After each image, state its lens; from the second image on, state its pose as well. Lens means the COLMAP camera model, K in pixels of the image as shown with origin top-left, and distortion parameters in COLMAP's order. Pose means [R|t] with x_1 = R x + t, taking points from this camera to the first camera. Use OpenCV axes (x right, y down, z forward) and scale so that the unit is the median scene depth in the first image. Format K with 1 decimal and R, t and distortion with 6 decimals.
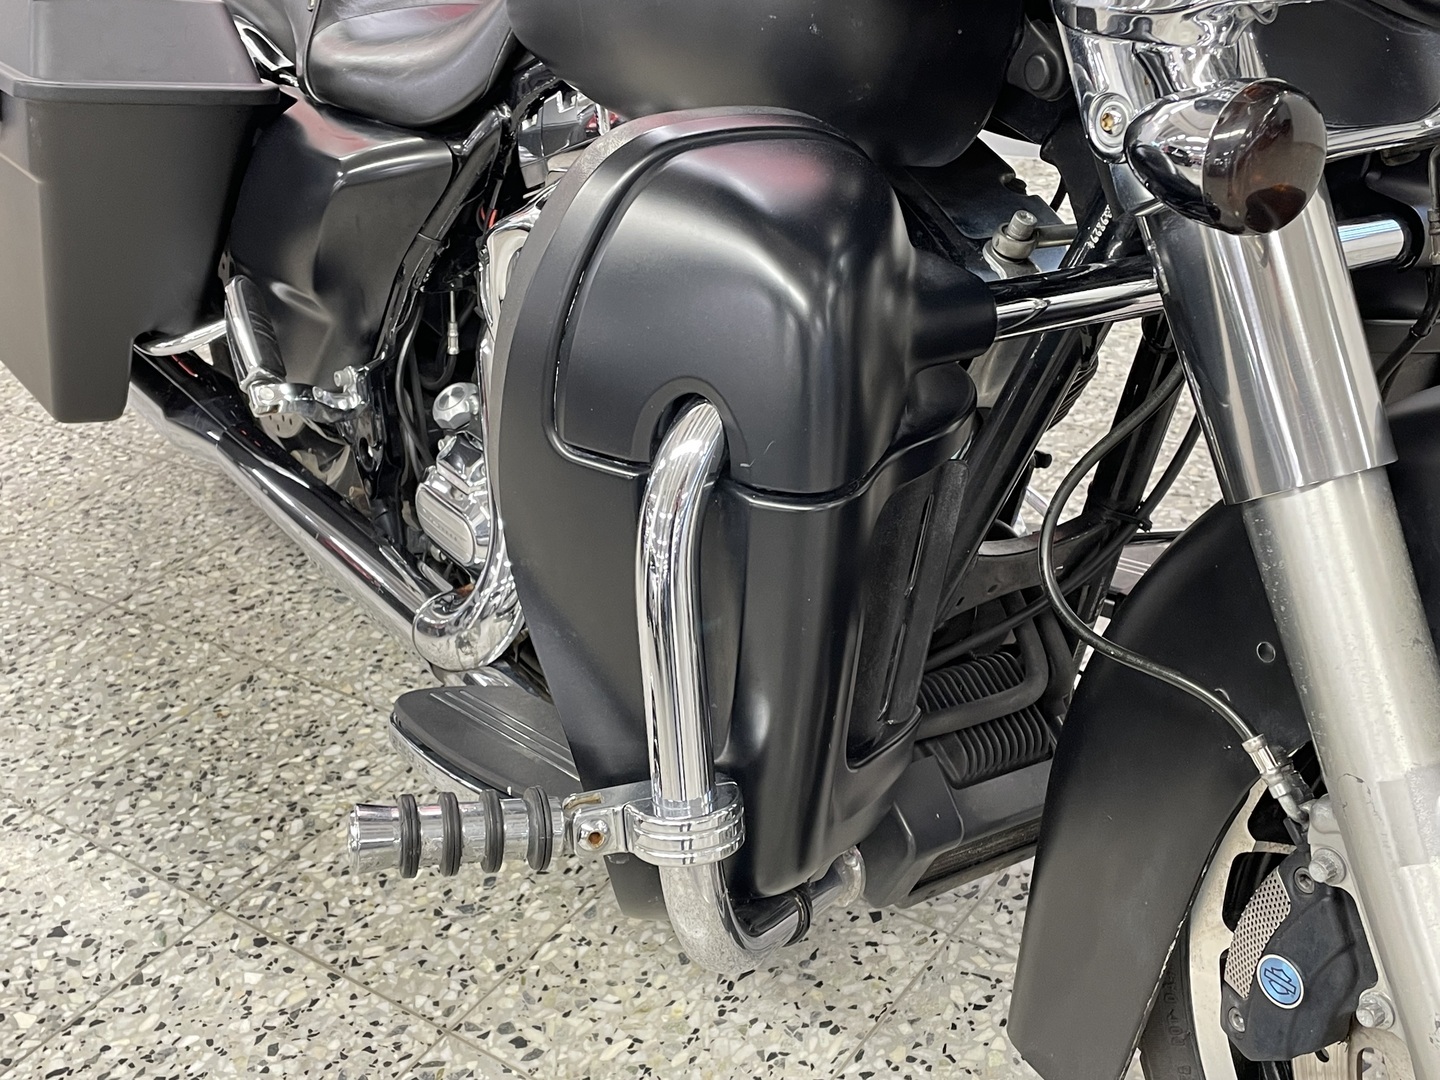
lens RADIAL K [[1637.6, 0, 715.0], [0, 1637.6, 561.9], [0, 0, 1]] dist [0.064780, -0.014792]
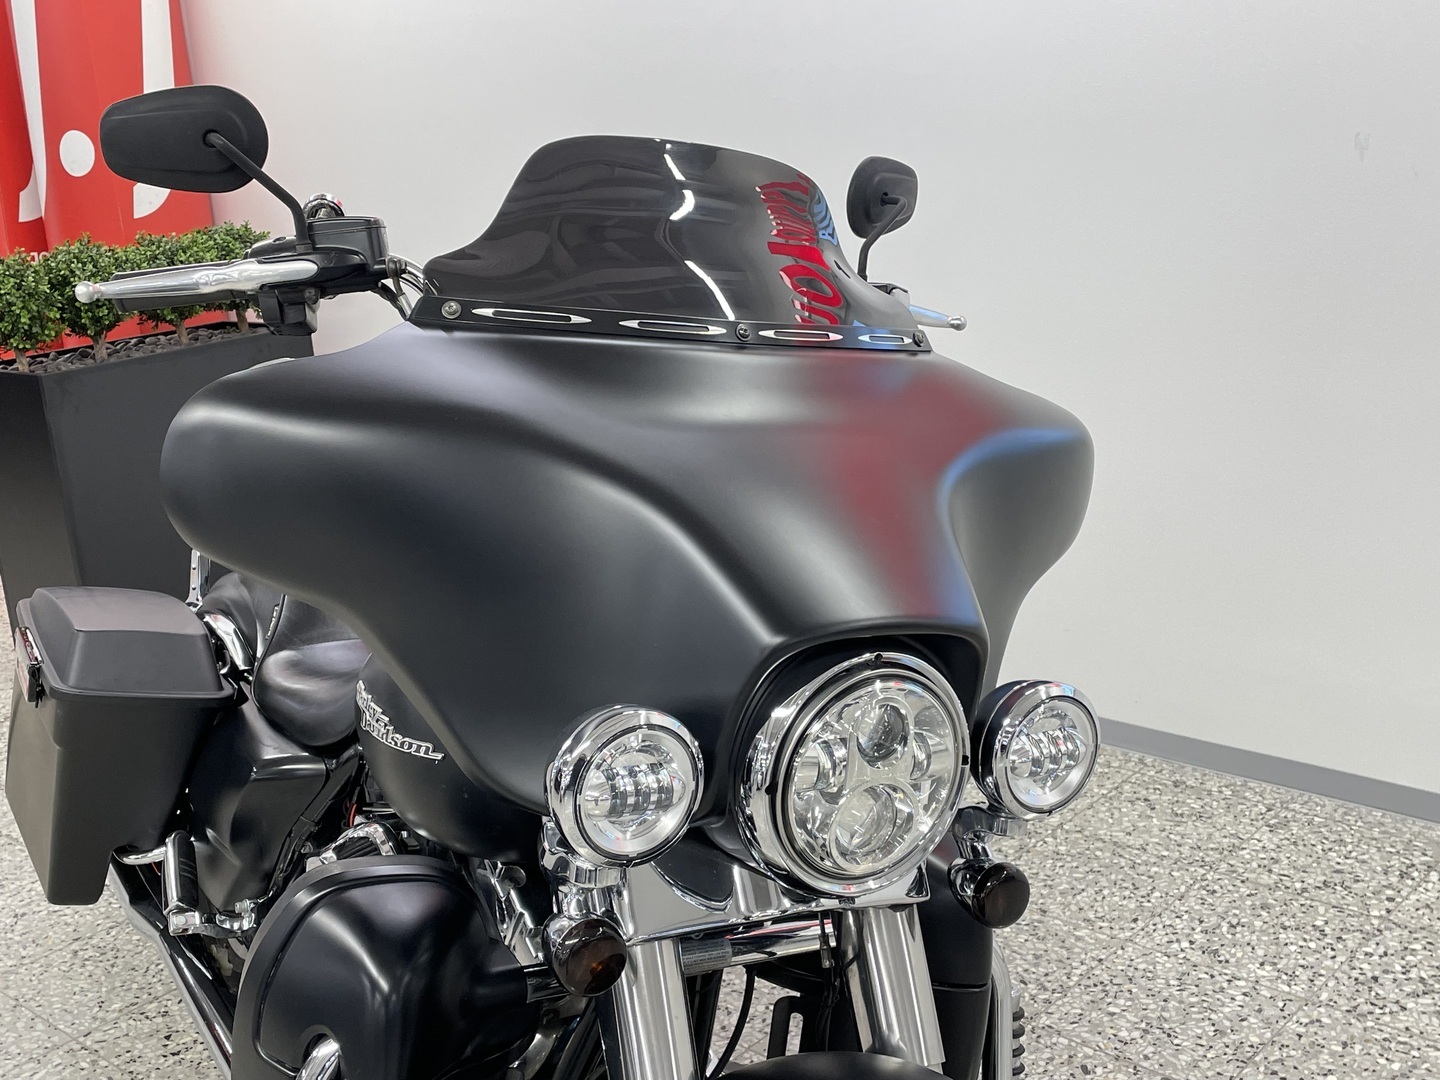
lens RADIAL K [[1637.6, 0, 715.0], [0, 1637.6, 561.9], [0, 0, 1]] dist [0.064780, -0.014792]
pose [[0.995858, 0.072573, -0.054775, 0.165845], [-0.083264, 0.969921, -0.228738, -0.077968], [0.036527, 0.232352, 0.971946, -0.301873]]
